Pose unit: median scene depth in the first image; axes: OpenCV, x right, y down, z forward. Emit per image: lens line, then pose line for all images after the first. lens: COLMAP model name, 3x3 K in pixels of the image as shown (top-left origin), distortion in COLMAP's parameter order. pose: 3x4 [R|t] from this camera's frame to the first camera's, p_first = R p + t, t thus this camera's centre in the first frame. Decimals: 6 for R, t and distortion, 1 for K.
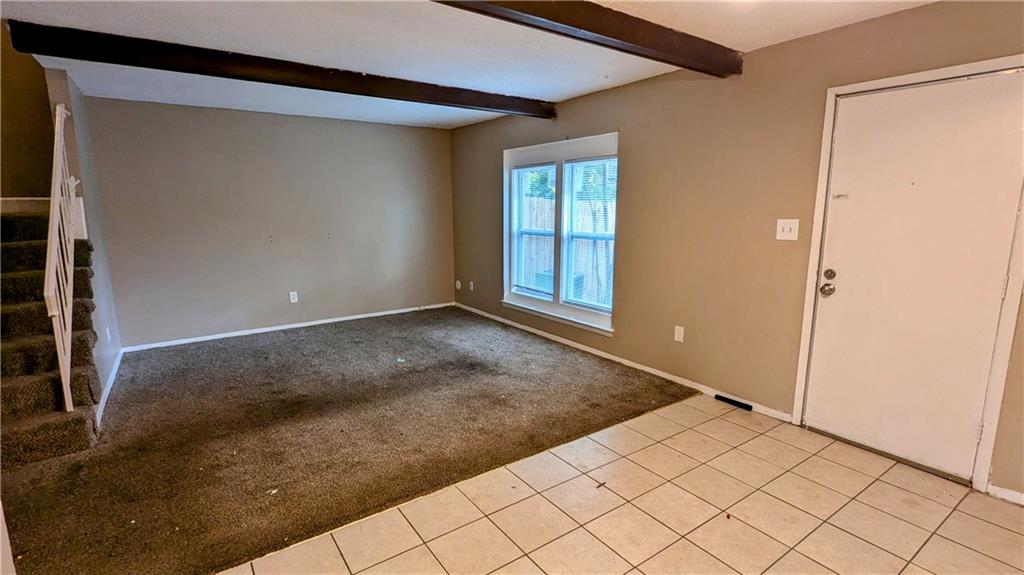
lens RADIAL K [[481.7, 0, 513.6], [0, 481.7, 290.0], [0, 0, 1]] dist [0.000670, 0.000281]
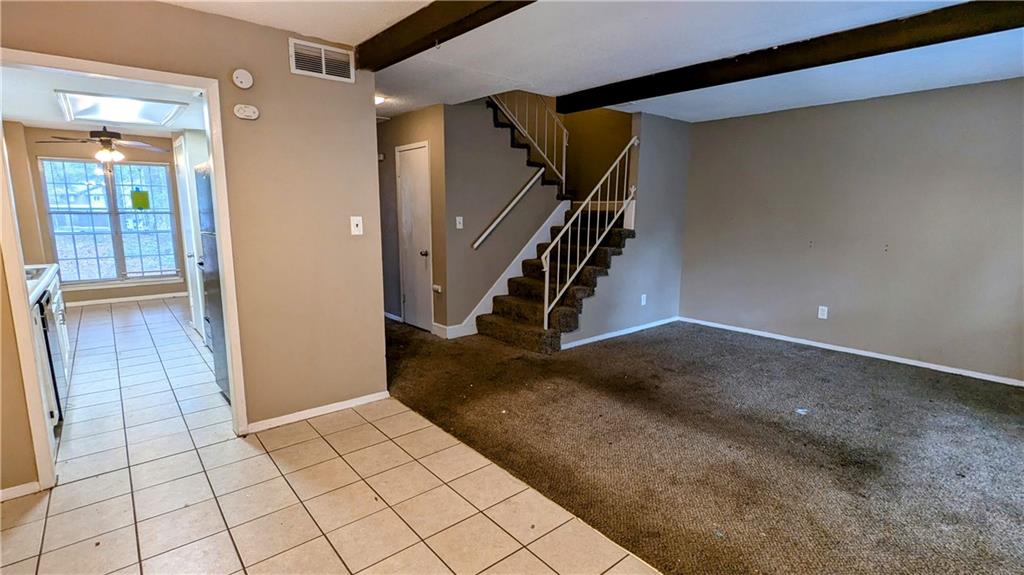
lens RADIAL K [[481.7, 0, 517.9], [0, 481.7, 291.8], [0, 0, 1]] dist [0.000670, 0.000281]
pose [[0.091463, 0.178557, -0.979669, 0.481666], [-0.179112, 0.970698, 0.160200, -0.088194], [0.979568, 0.160818, 0.120764, 0.489548]]
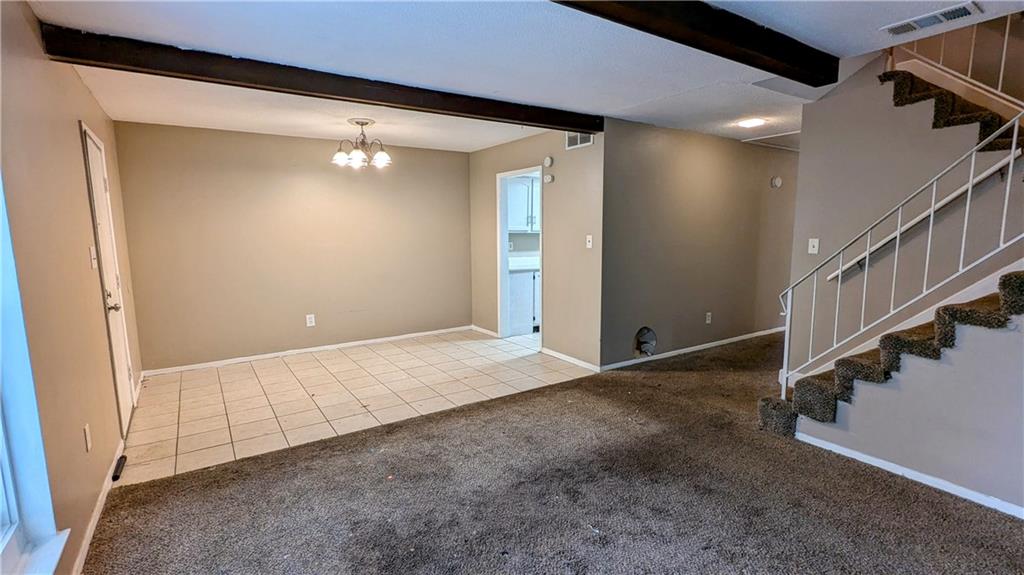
lens RADIAL K [[481.7, 0, 514.3], [0, 481.7, 286.5], [0, 0, 1]] dist [0.000670, 0.000281]
pose [[-0.999518, 0.009948, 0.029422, -0.218830], [0.018015, 0.957380, 0.288269, -0.254812], [-0.025301, 0.288660, -0.957097, 1.467980]]
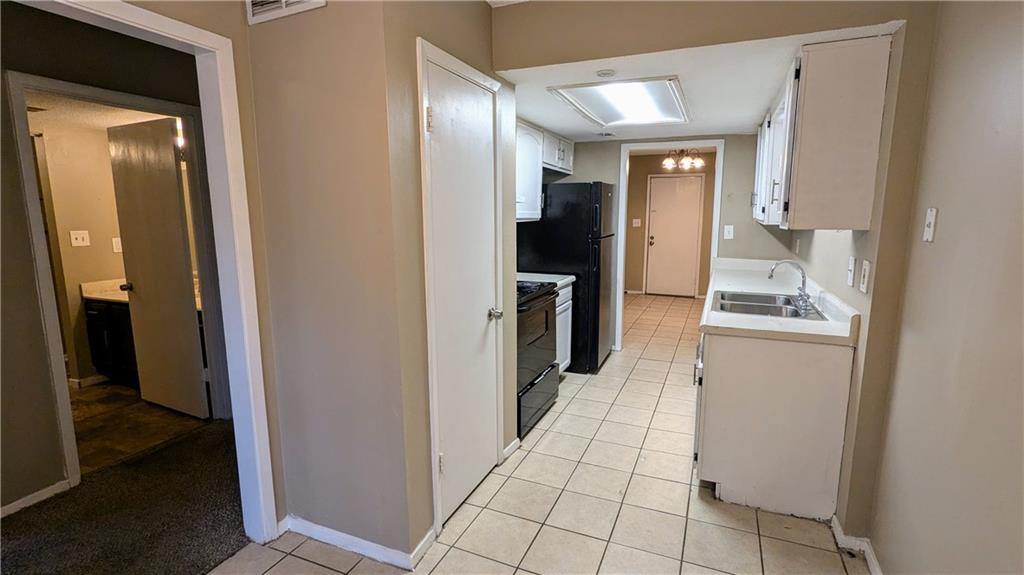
lens RADIAL K [[481.7, 0, 517.3], [0, 481.7, 290.3], [0, 0, 1]] dist [0.000670, 0.000281]
pose [[0.851154, -0.080022, 0.518781, -1.136627], [0.086356, 0.996192, 0.011982, 0.128625], [-0.517765, 0.034601, 0.854823, -0.761664]]
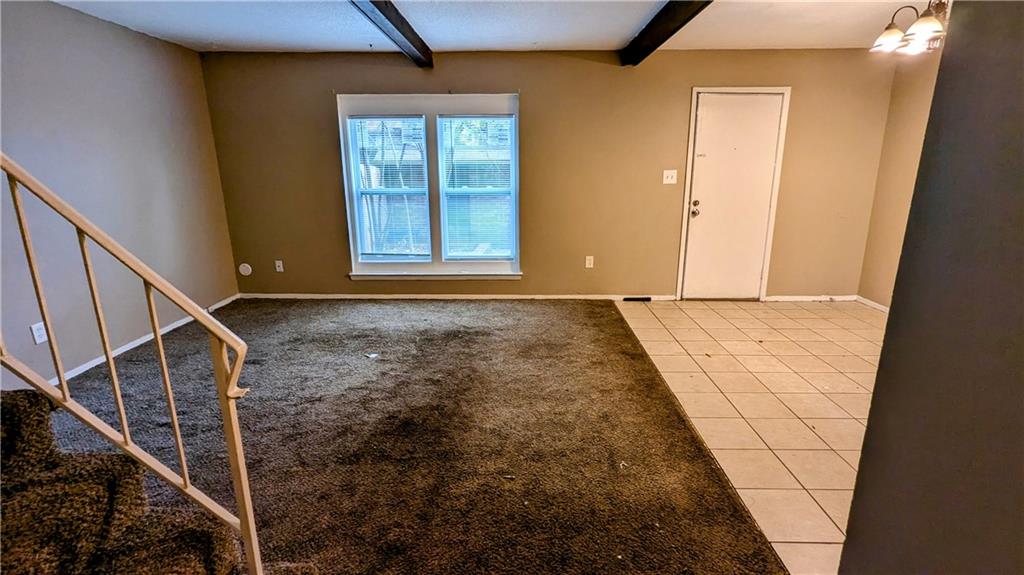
lens RADIAL K [[481.7, 0, 518.0], [0, 481.7, 292.0], [0, 0, 1]] dist [0.000670, 0.000281]
pose [[0.594134, -0.203433, 0.778216, -0.772429], [0.140705, 0.978857, 0.148461, -0.048045], [-0.791964, 0.021293, 0.610196, 0.348285]]
